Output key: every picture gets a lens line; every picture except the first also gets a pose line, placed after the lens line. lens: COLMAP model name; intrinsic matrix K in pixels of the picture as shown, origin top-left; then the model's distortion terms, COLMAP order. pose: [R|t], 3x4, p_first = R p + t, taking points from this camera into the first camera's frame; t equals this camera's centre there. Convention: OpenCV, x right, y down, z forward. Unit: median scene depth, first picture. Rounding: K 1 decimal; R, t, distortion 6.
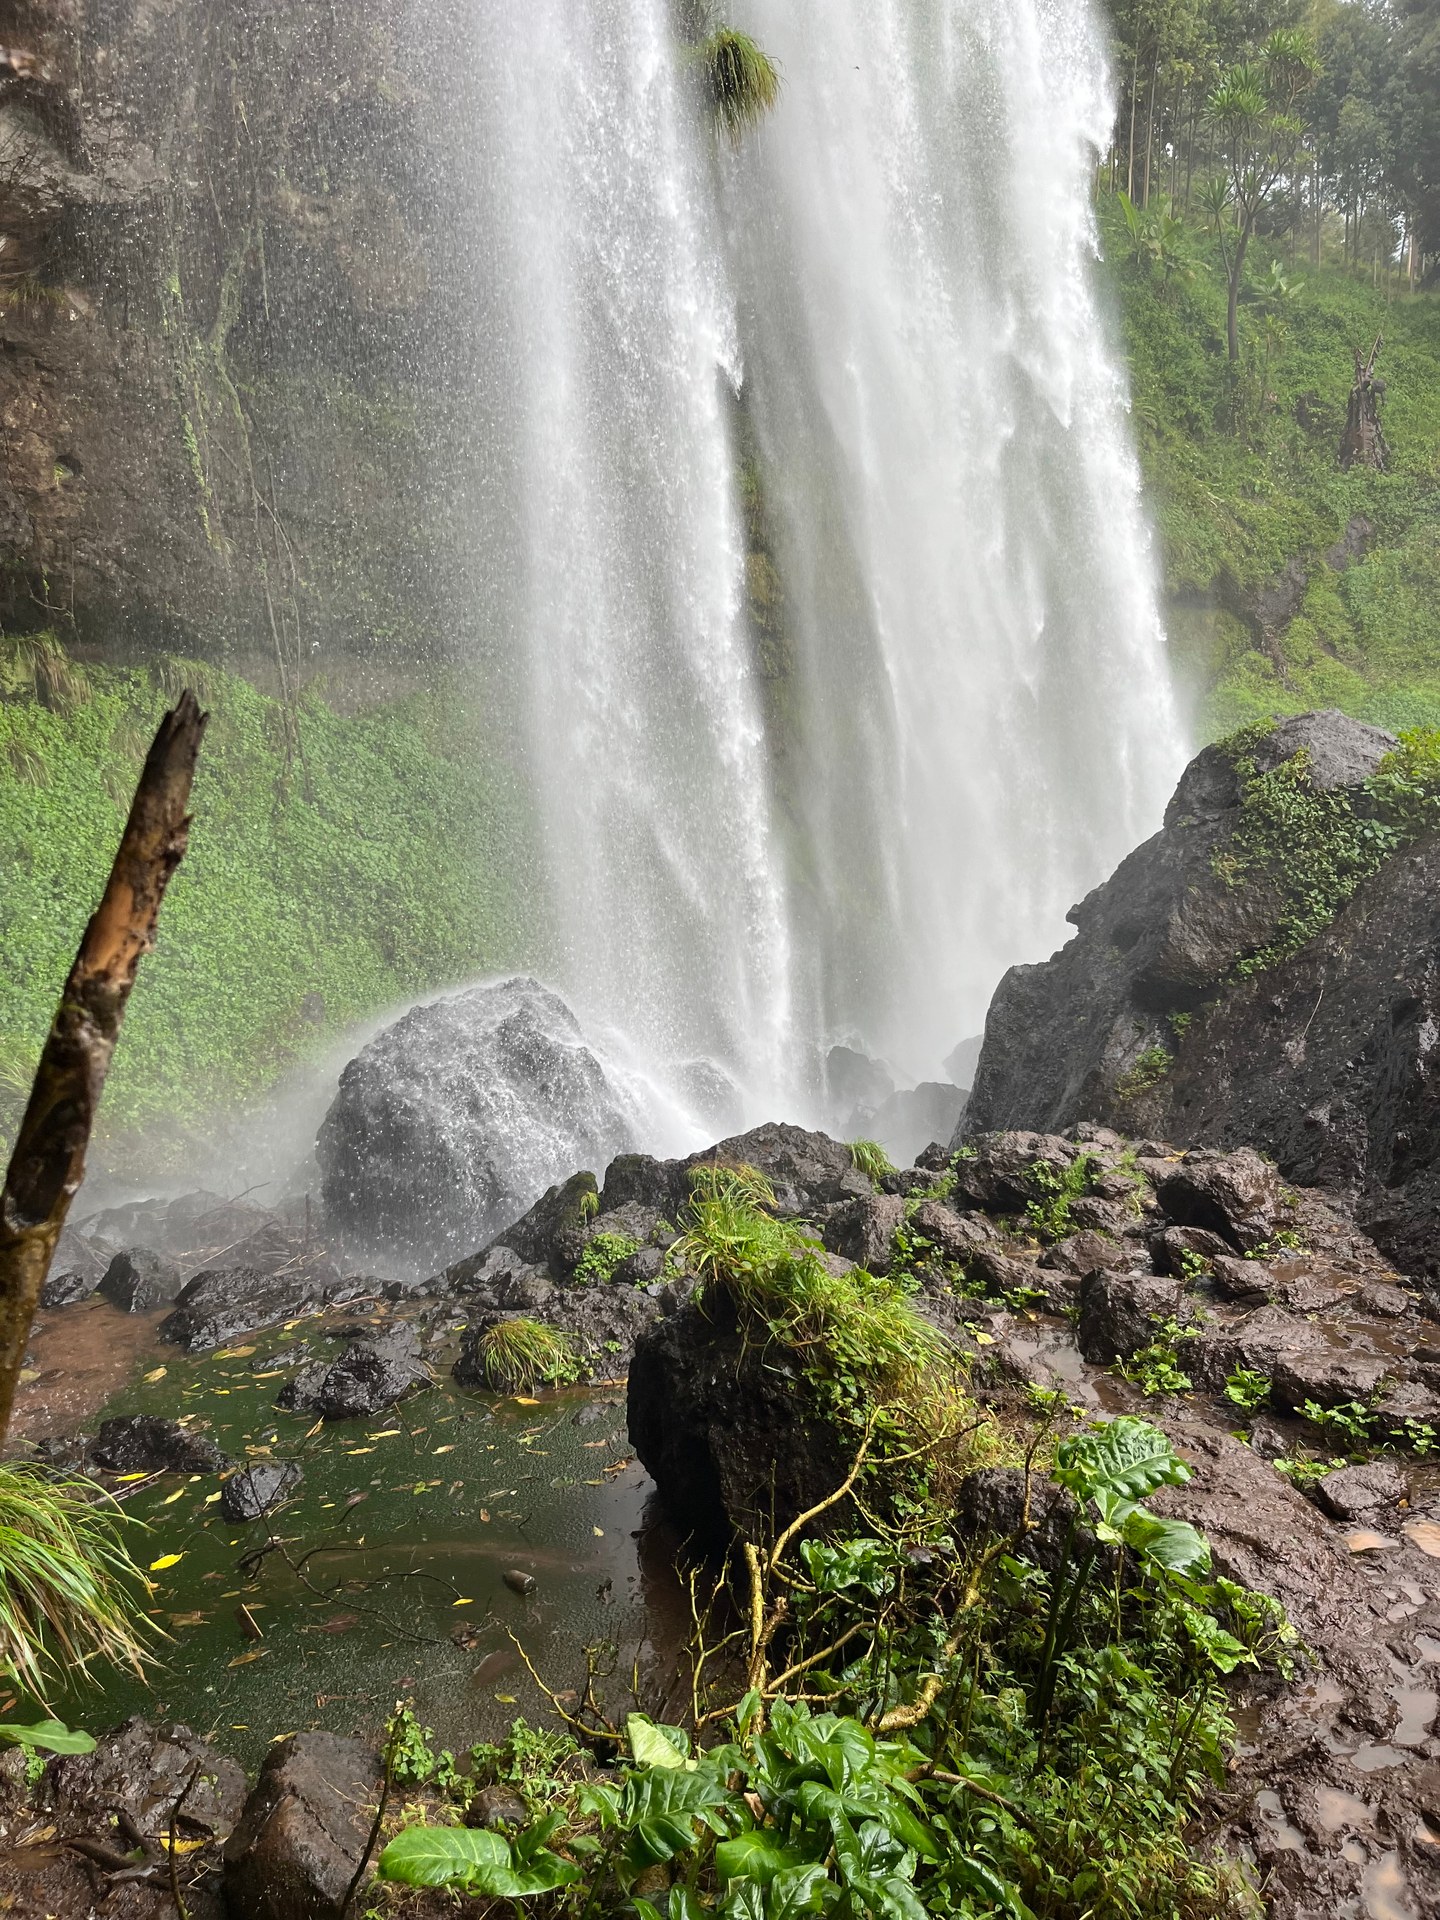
lens RADIAL K [[1442.6, 0, 720.0], [0, 1442.6, 960.0], [0, 0, 1]] dist [0.024459, 0.006923]
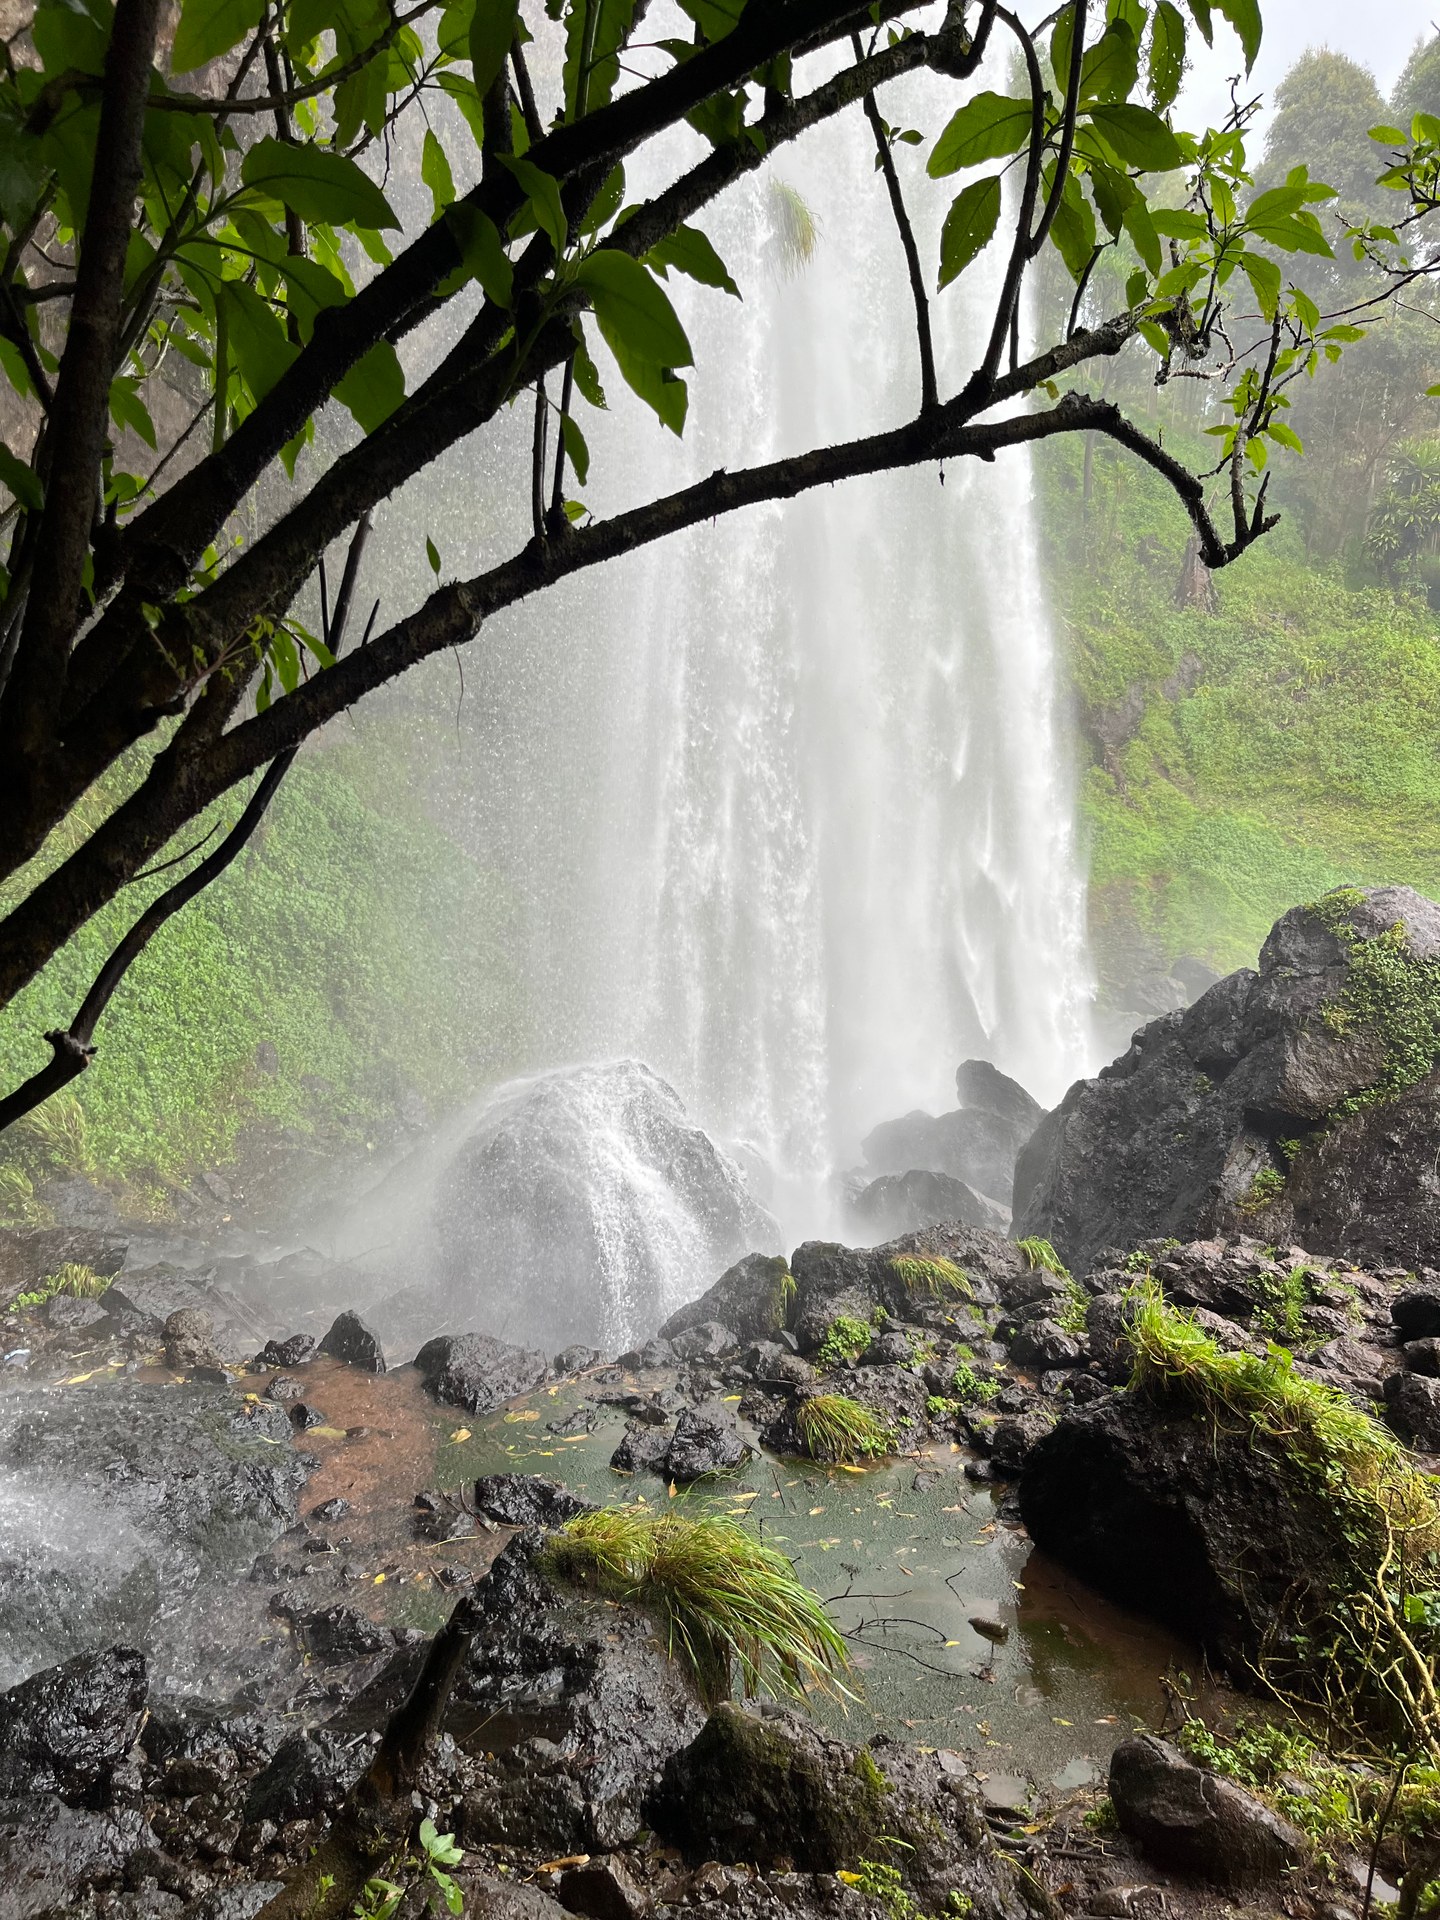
lens RADIAL K [[1442.6, 0, 720.0], [0, 1442.6, 960.0], [0, 0, 1]] dist [0.024459, 0.006923]
pose [[0.986324, 0.070754, 0.148857, -0.143531], [-0.064965, 0.996943, -0.043405, -0.012173], [-0.151473, 0.033141, 0.987906, -0.039081]]
